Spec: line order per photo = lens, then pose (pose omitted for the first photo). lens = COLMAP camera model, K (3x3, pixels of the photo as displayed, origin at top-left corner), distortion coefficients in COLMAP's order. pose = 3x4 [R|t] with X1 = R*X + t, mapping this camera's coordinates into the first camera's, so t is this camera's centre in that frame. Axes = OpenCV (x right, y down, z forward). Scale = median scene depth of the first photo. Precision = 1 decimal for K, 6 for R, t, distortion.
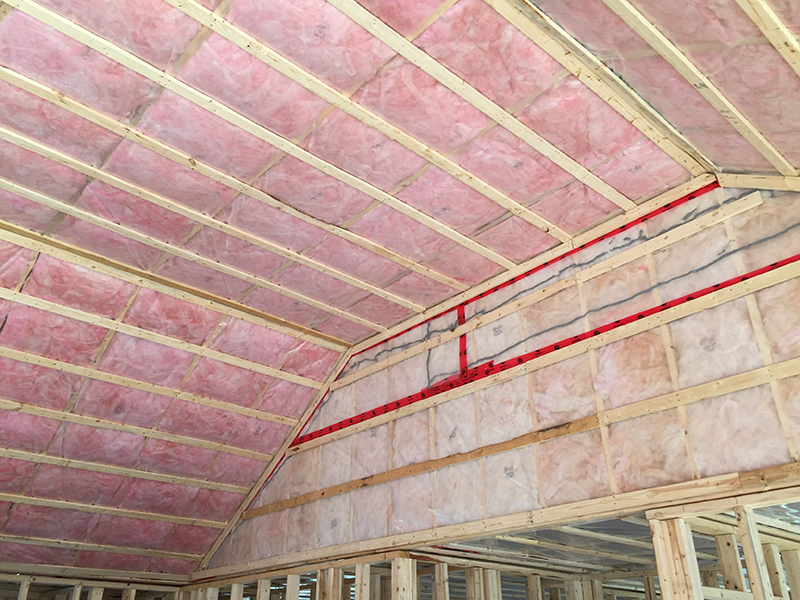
lens RADIAL K [[673.9, 0, 400.0], [0, 673.9, 300.0], [0, 0, 1]] dist [0.069102, -0.092987]
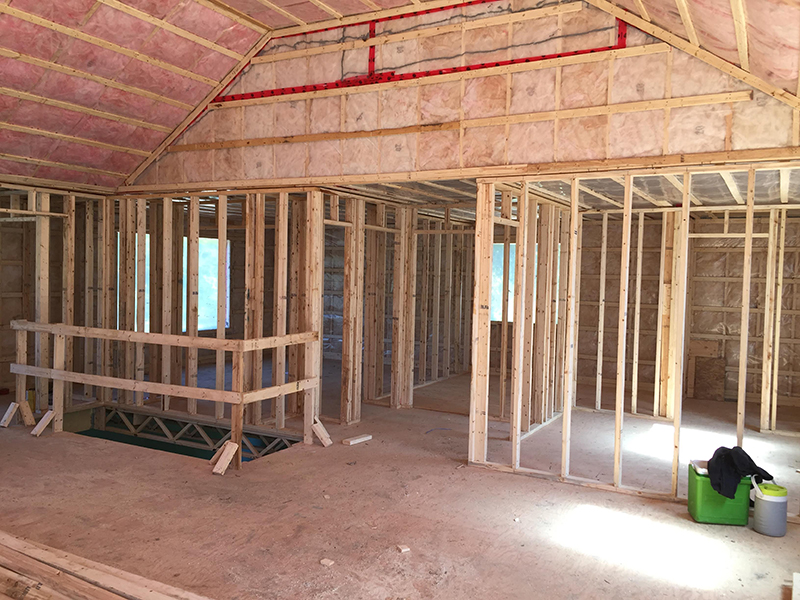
lens RADIAL K [[673.9, 0, 400.0], [0, 673.9, 300.0], [0, 0, 1]] dist [0.069102, -0.092987]
pose [[0.939741, 0.003293, 0.341870, -0.325333], [-0.178173, 0.858144, 0.481502, -0.180173], [-0.291788, -0.513399, 0.807020, -0.420327]]
